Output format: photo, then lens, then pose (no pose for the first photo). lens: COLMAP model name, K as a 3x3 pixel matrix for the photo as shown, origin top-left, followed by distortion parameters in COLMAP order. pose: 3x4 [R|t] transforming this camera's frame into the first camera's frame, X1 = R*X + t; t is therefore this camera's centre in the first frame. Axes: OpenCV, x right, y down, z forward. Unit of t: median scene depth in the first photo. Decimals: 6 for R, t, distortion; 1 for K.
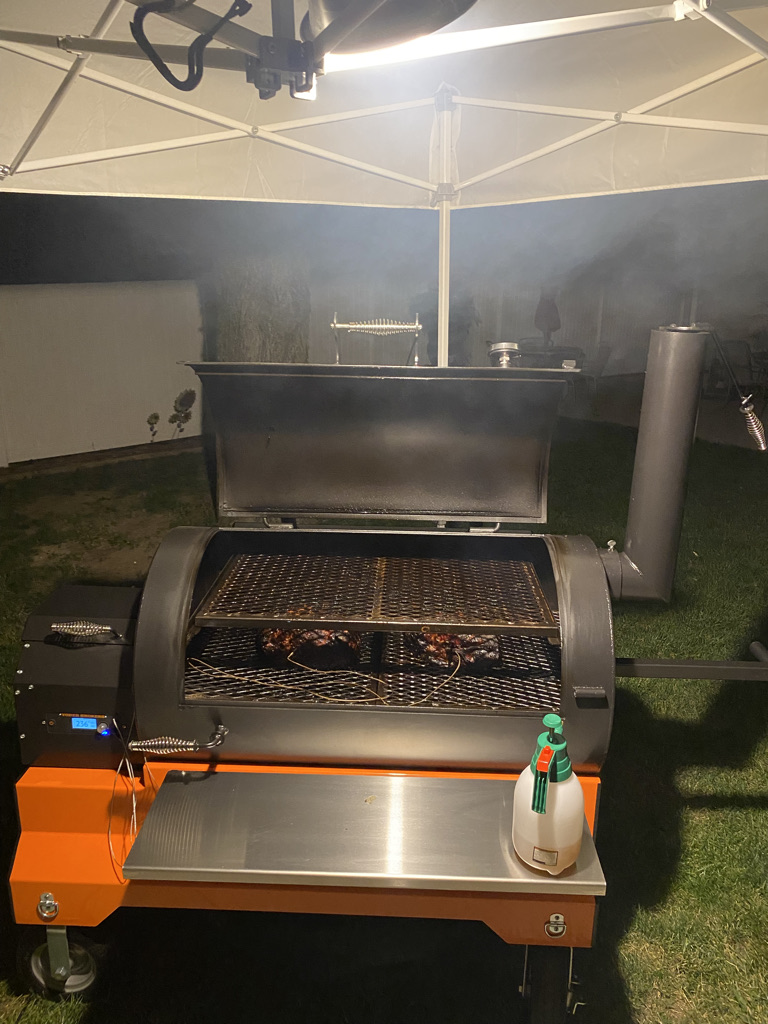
lens RADIAL K [[754.8, 0, 380.3], [0, 754.8, 498.4], [0, 0, 1]] dist [-0.001780, -0.007025]
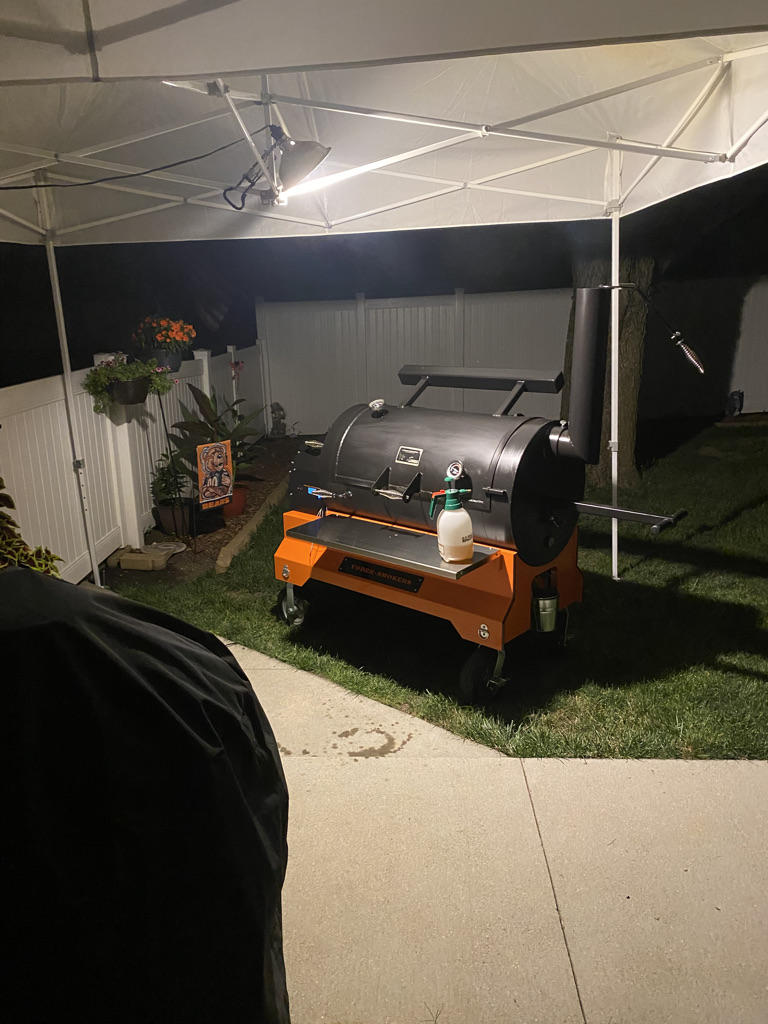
lens RADIAL K [[754.8, 0, 380.3], [0, 754.8, 498.4], [0, 0, 1]] dist [-0.001780, -0.007025]
pose [[0.775040, 0.125600, -0.619305, 1.060649], [-0.135856, 0.990249, 0.030811, 0.232255], [0.617136, 0.060257, 0.784546, -0.524156]]
